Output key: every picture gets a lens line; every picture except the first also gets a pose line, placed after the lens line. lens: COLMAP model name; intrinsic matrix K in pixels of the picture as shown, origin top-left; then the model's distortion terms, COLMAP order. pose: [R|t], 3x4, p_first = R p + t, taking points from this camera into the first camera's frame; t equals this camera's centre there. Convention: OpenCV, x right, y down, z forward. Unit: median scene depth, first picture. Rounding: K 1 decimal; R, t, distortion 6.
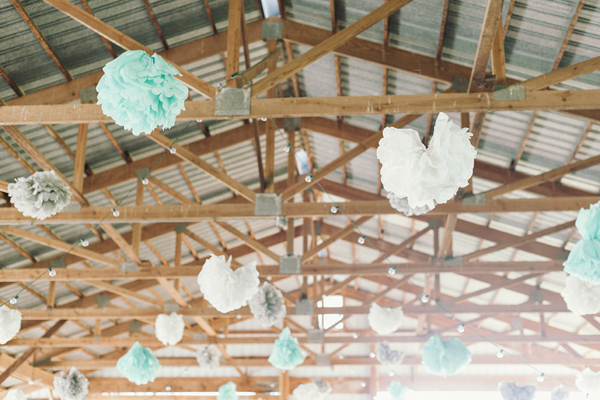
lens RADIAL K [[868.0, 0, 300.5], [0, 868.0, 202.5], [0, 0, 1]] dist [0.034393, 0.000000]
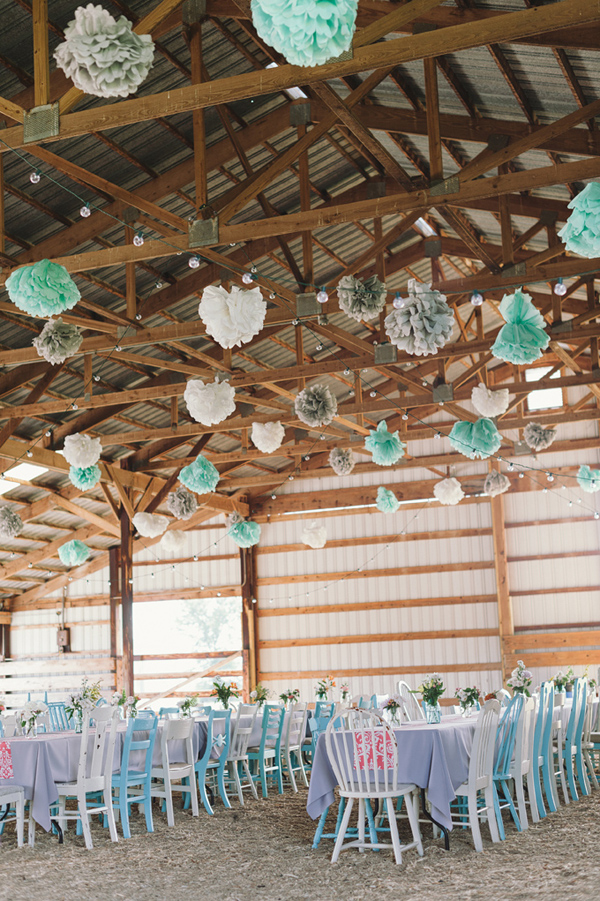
lens RADIAL K [[1303.4, 0, 298.7], [0, 1303.4, 448.4], [0, 0, 1]] dist [0.034393, 0.000000]
pose [[0.950306, -0.100834, -0.294535, 0.363702], [0.148433, 0.978387, 0.143964, -0.051485], [0.273653, -0.180528, 0.944735, -0.414593]]
